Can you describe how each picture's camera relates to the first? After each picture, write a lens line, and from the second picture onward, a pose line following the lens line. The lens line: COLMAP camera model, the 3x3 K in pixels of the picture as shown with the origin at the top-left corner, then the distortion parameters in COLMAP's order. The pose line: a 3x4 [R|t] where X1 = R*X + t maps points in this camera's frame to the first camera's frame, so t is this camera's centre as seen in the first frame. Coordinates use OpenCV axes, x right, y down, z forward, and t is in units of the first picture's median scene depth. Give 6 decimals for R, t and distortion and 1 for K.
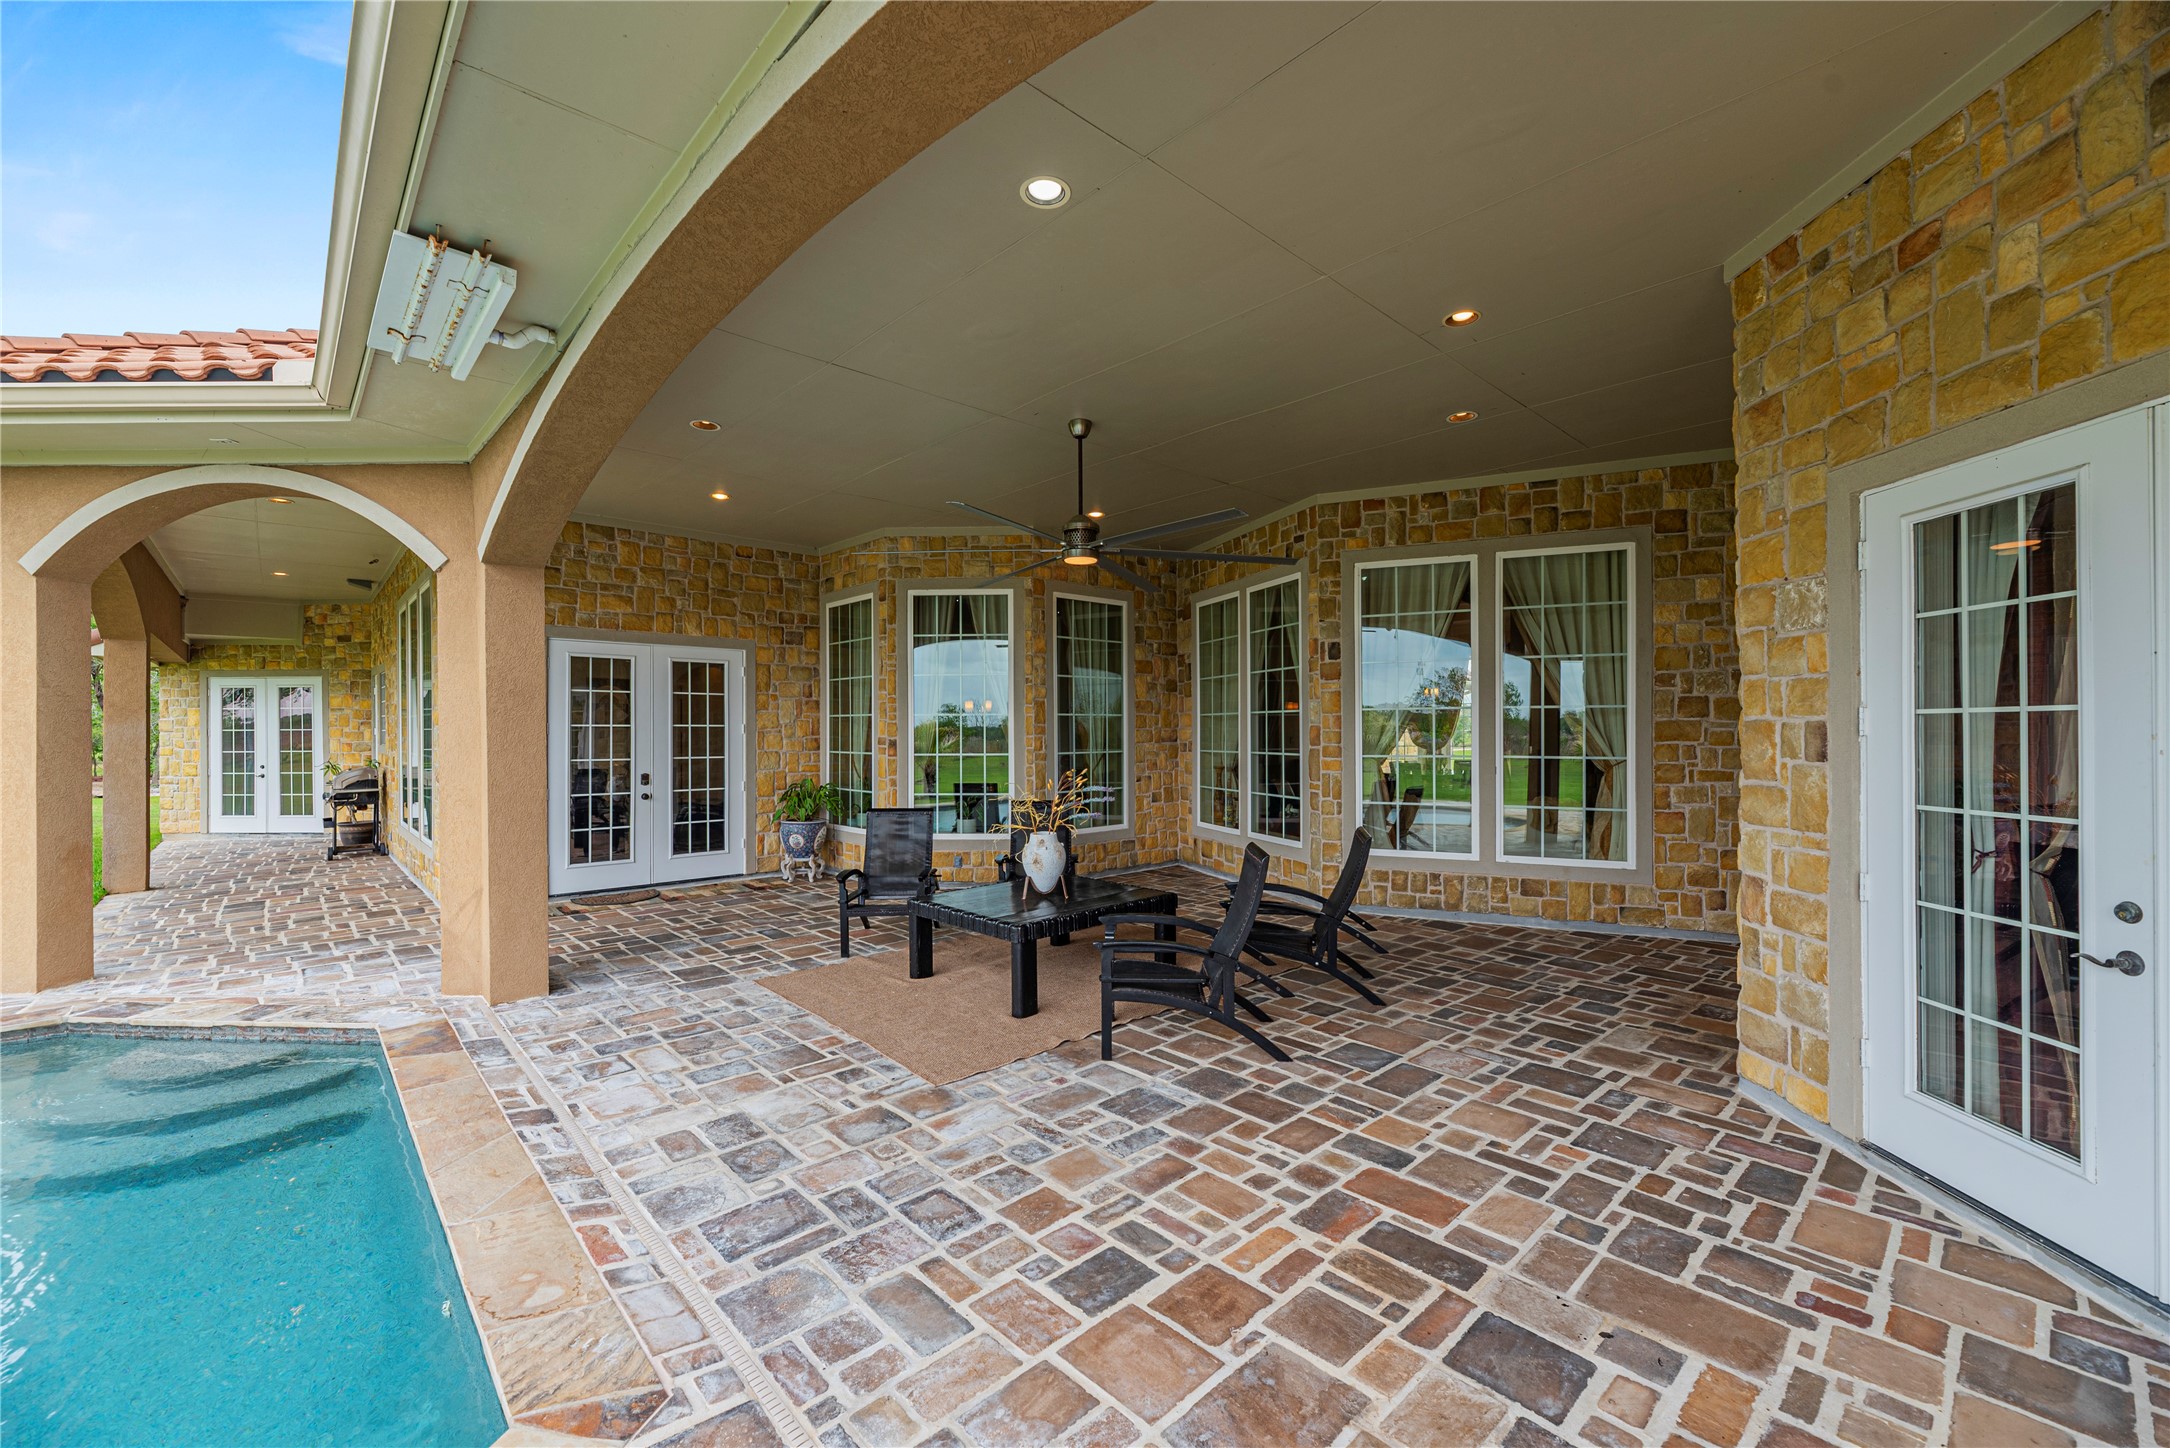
lens RADIAL K [[879.5, 0, 1088.9], [0, 879.5, 735.0], [0, 0, 1]] dist [-0.000363, 0.000268]
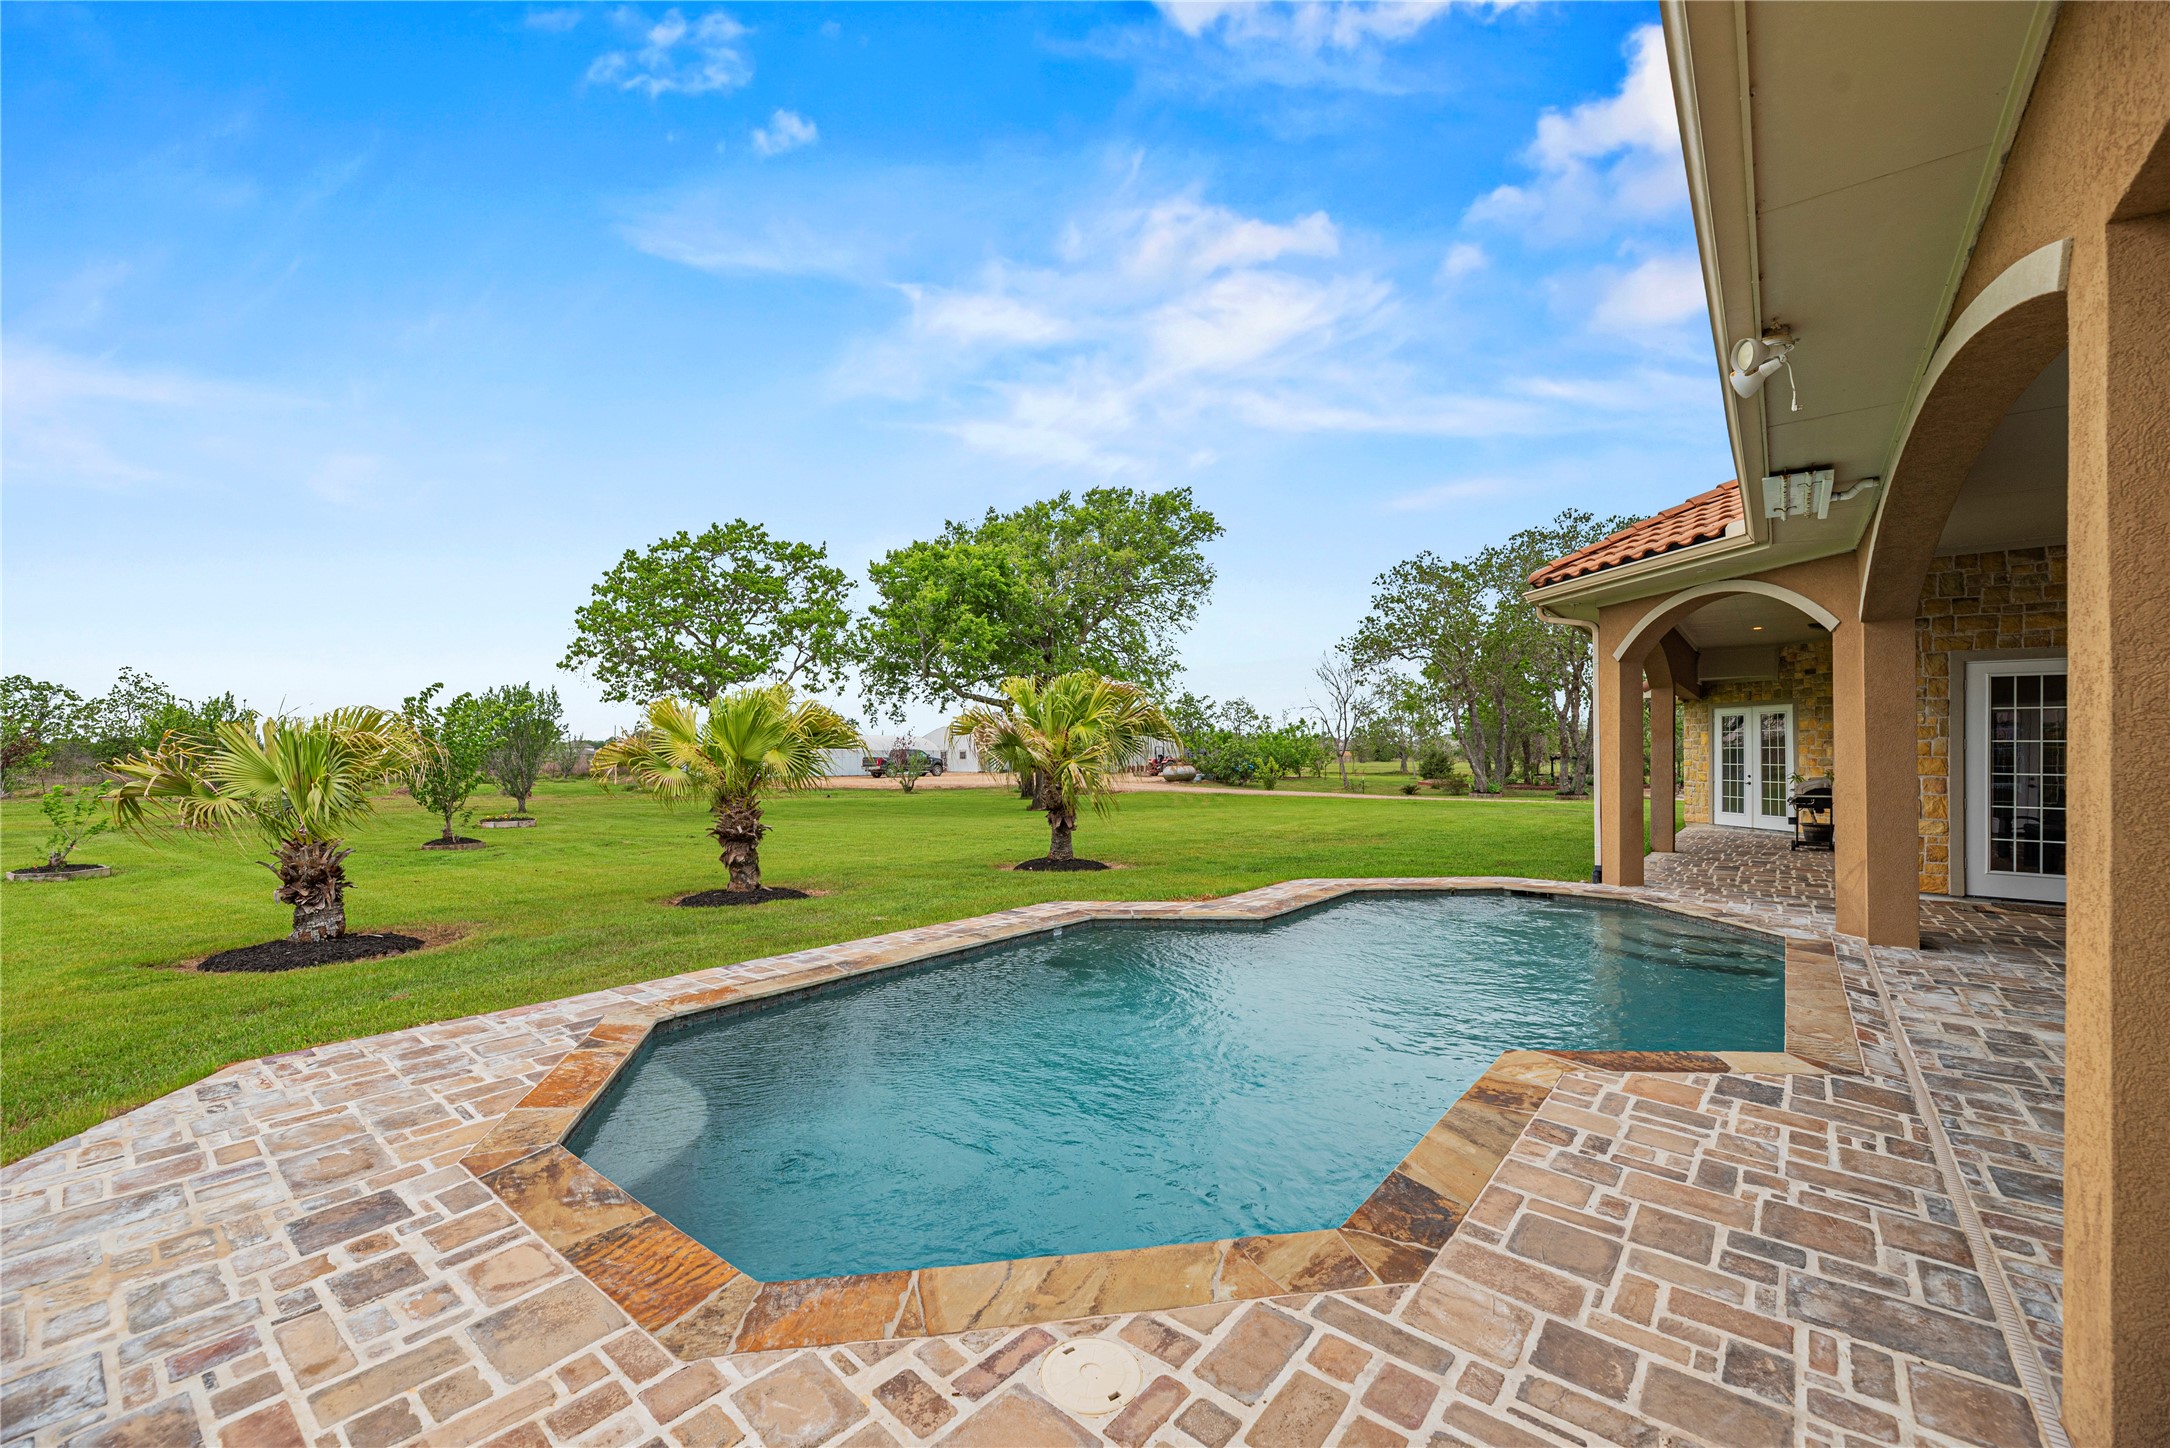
lens RADIAL K [[879.5, 0, 1088.9], [0, 879.5, 735.0], [0, 0, 1]] dist [-0.000363, 0.000268]
pose [[0.154917, -0.014109, -0.987827, 0.292590], [-0.010304, 0.999821, -0.015896, 0.009689], [0.987874, 0.012642, 0.154744, -0.248883]]
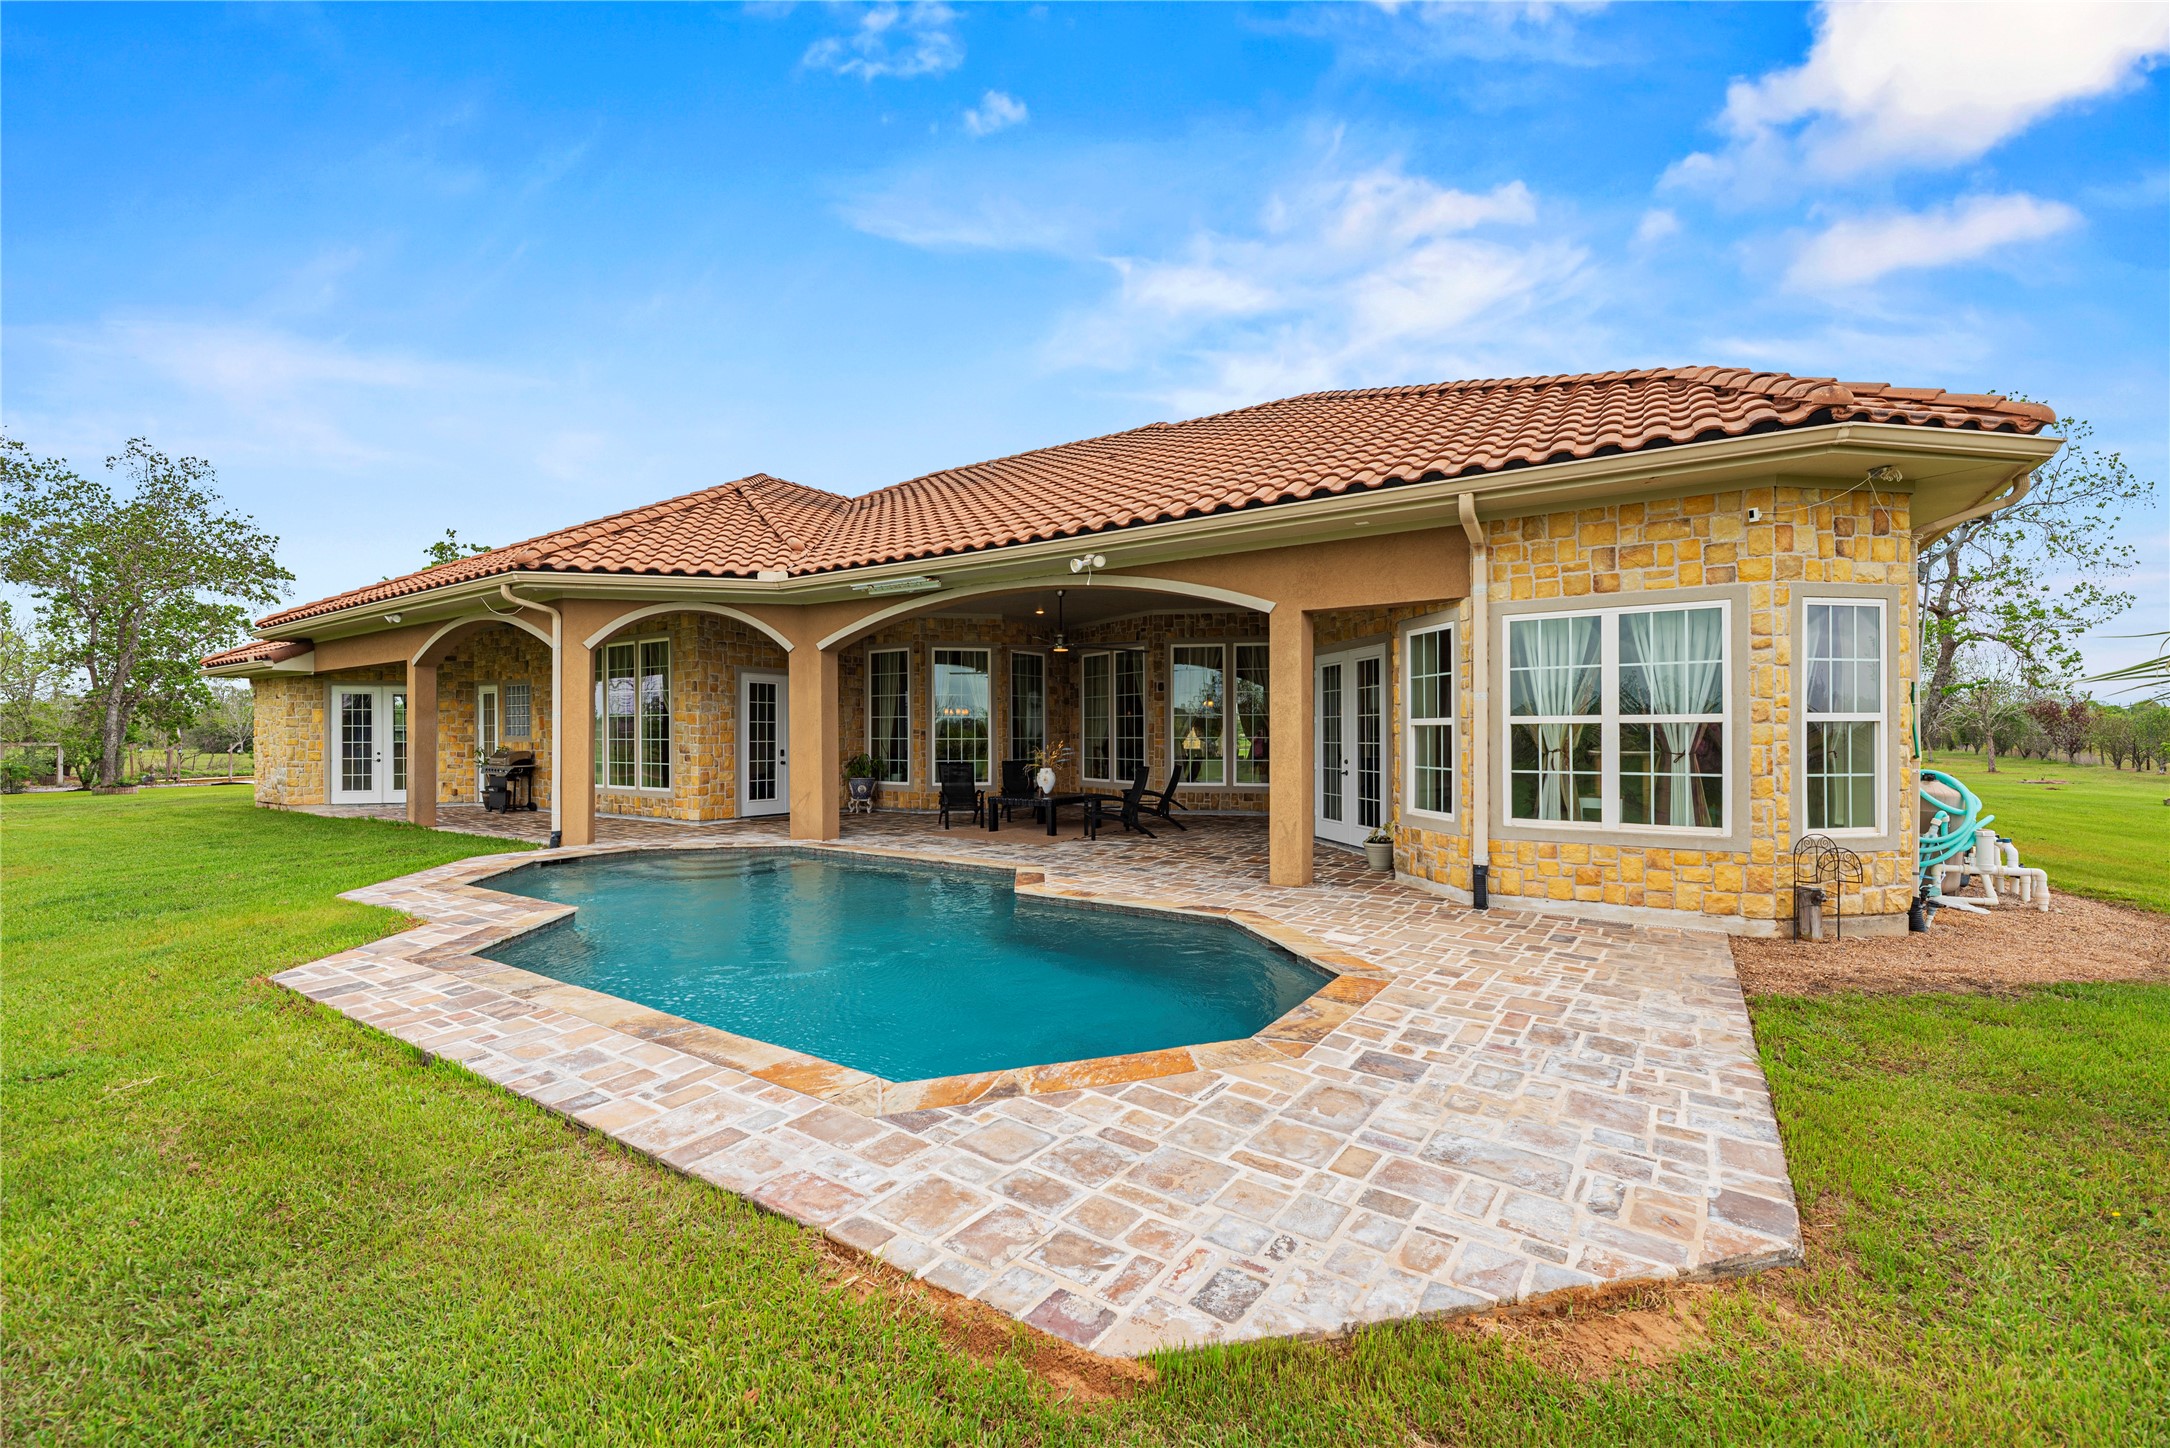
lens RADIAL K [[879.5, 0, 1088.9], [0, 879.5, 735.0], [0, 0, 1]] dist [-0.000363, 0.000268]
pose [[0.973111, 0.000792, 0.230334, -0.320853], [0.000287, 0.999989, -0.004650, 0.023493], [-0.230335, 0.004591, 0.973101, -0.859542]]
